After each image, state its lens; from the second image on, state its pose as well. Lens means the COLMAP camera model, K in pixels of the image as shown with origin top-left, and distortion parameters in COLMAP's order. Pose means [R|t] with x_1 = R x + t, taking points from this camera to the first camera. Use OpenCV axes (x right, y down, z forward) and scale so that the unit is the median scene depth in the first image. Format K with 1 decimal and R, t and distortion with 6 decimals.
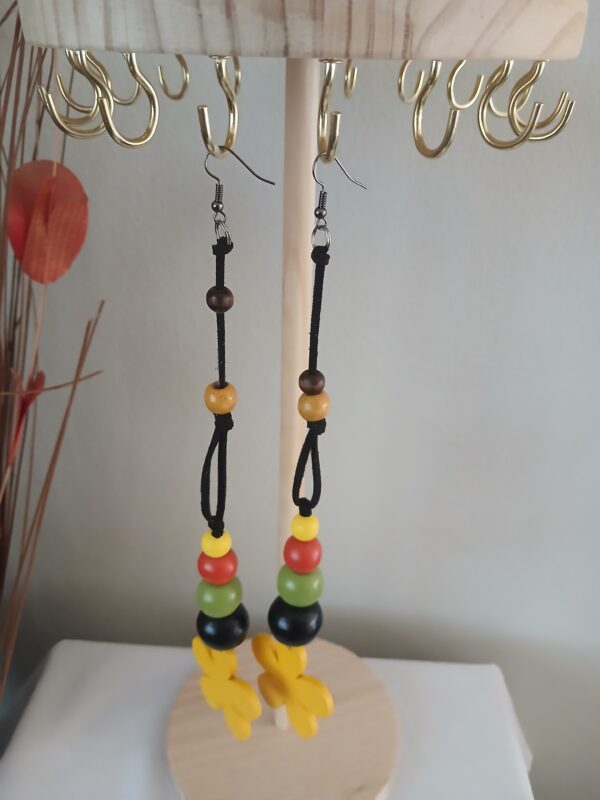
lens RADIAL K [[626.3, 0, 297.3], [0, 626.3, 404.7], [0, 0, 1]] dist [-0.079534, 0.062707]
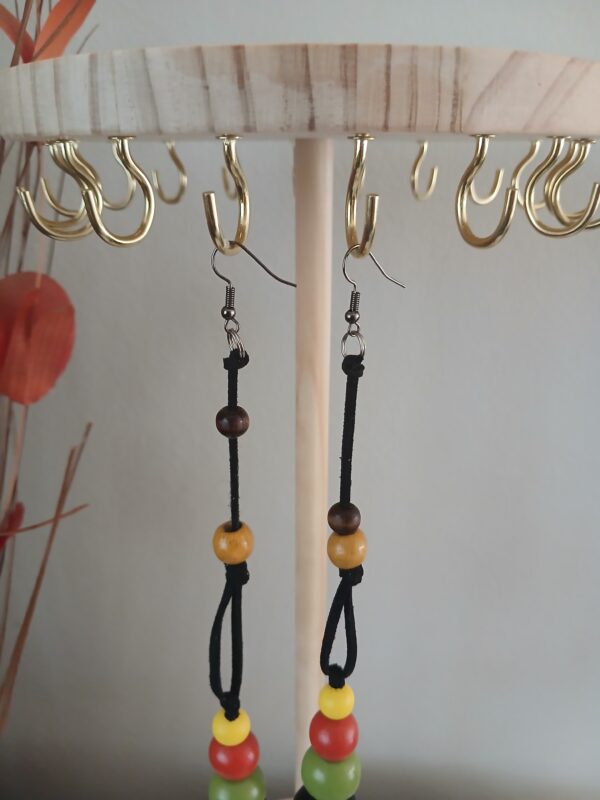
lens RADIAL K [[626.3, 0, 297.3], [0, 626.3, 404.7], [0, 0, 1]] dist [-0.079534, 0.062707]
pose [[0.999307, -0.034769, 0.013302, -0.049744], [0.036482, 0.985774, -0.164068, -0.059339], [-0.007408, 0.164440, 0.986359, 0.201308]]
